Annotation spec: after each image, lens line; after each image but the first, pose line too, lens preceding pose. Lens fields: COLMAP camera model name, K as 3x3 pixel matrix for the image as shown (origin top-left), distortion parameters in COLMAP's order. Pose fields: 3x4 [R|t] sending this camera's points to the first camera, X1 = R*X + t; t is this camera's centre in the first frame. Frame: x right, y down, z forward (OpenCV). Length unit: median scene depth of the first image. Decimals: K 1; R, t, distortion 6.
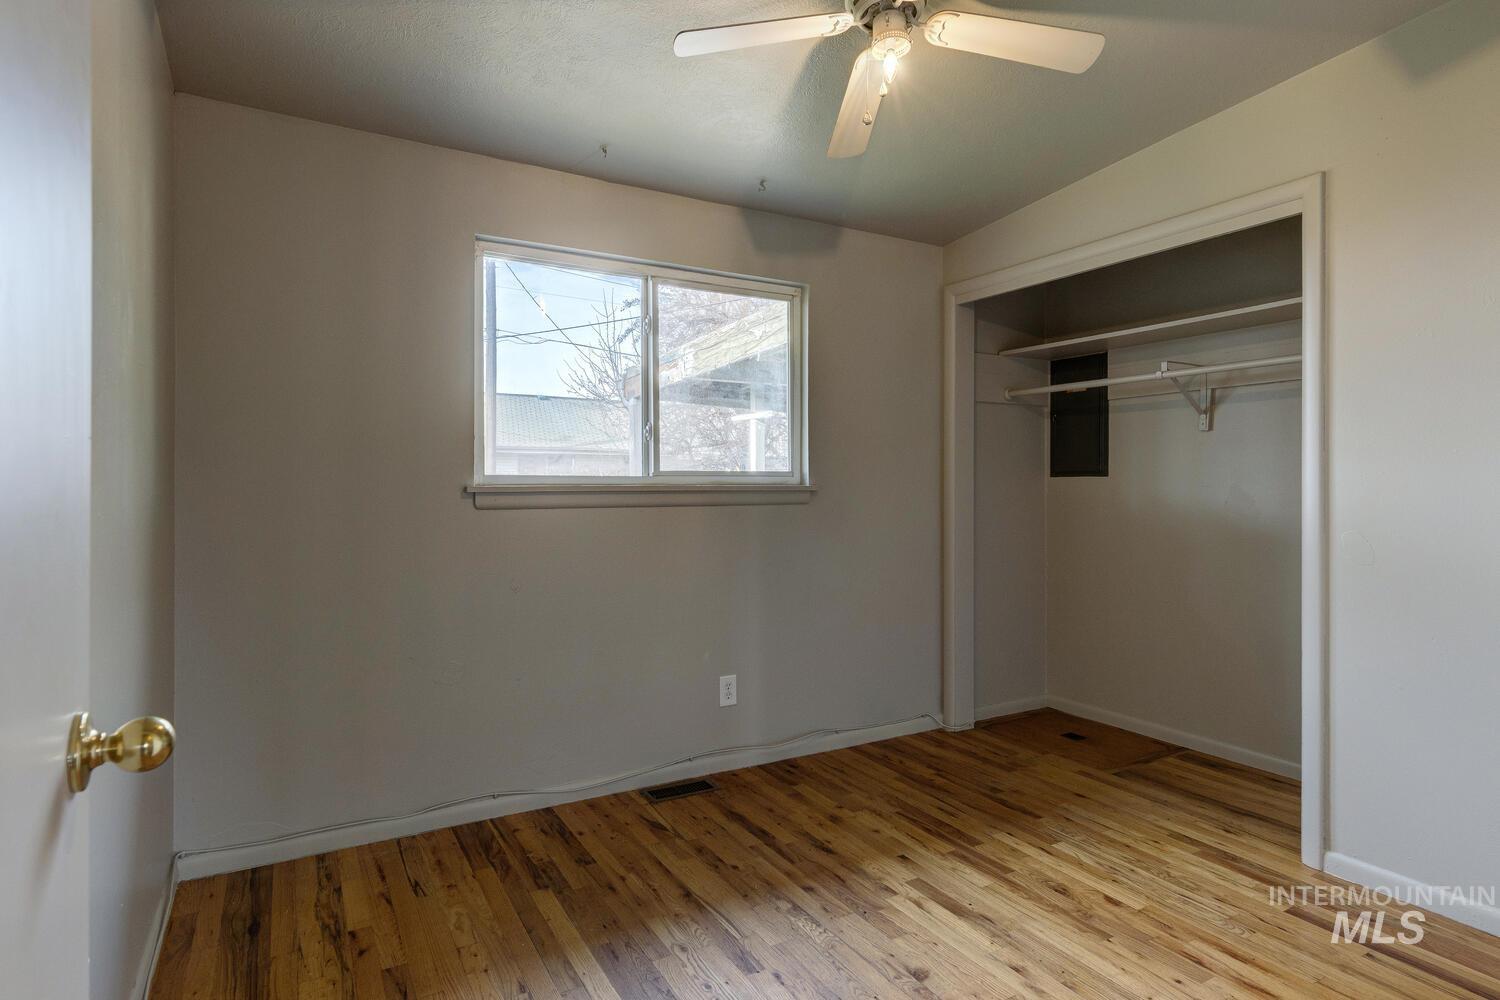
lens RADIAL K [[780.5, 0, 741.8], [0, 780.5, 506.4], [0, 0, 1]] dist [0.000551, -0.000124]
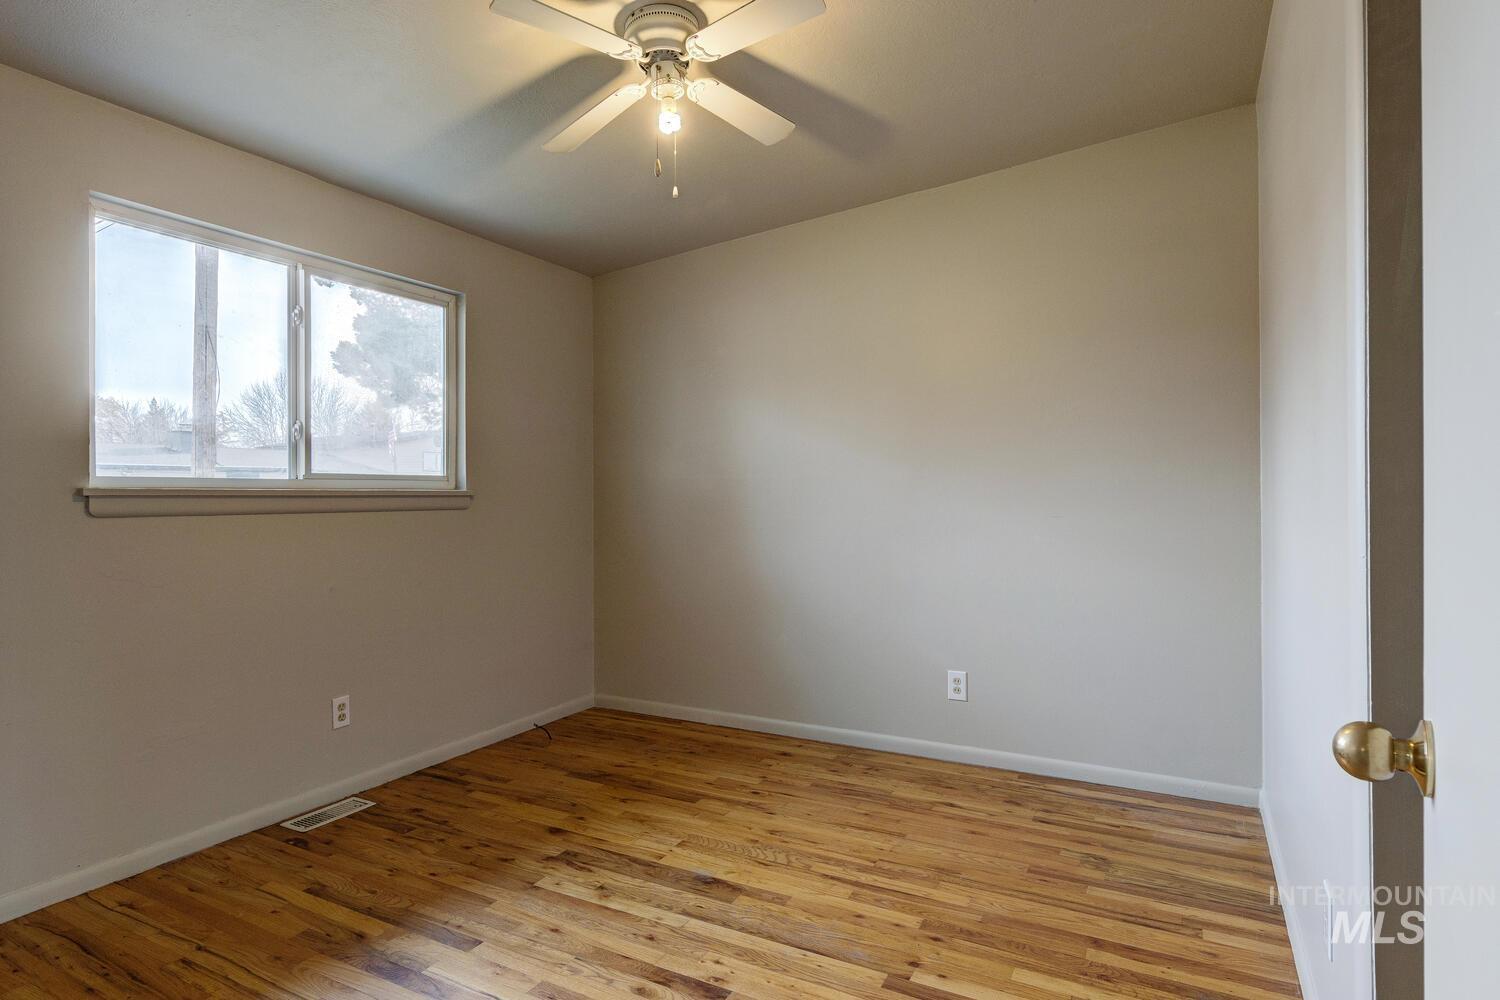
lens RADIAL K [[823.7, 0, 750.8], [0, 823.7, 493.4], [0, 0, 1]] dist [0.007775, -0.000567]
pose [[0.832771, 0.005655, 0.553588, -0.210892], [0.006567, 0.999777, -0.020091, 0.001602], [-0.553578, 0.020367, 0.832548, -0.109863]]
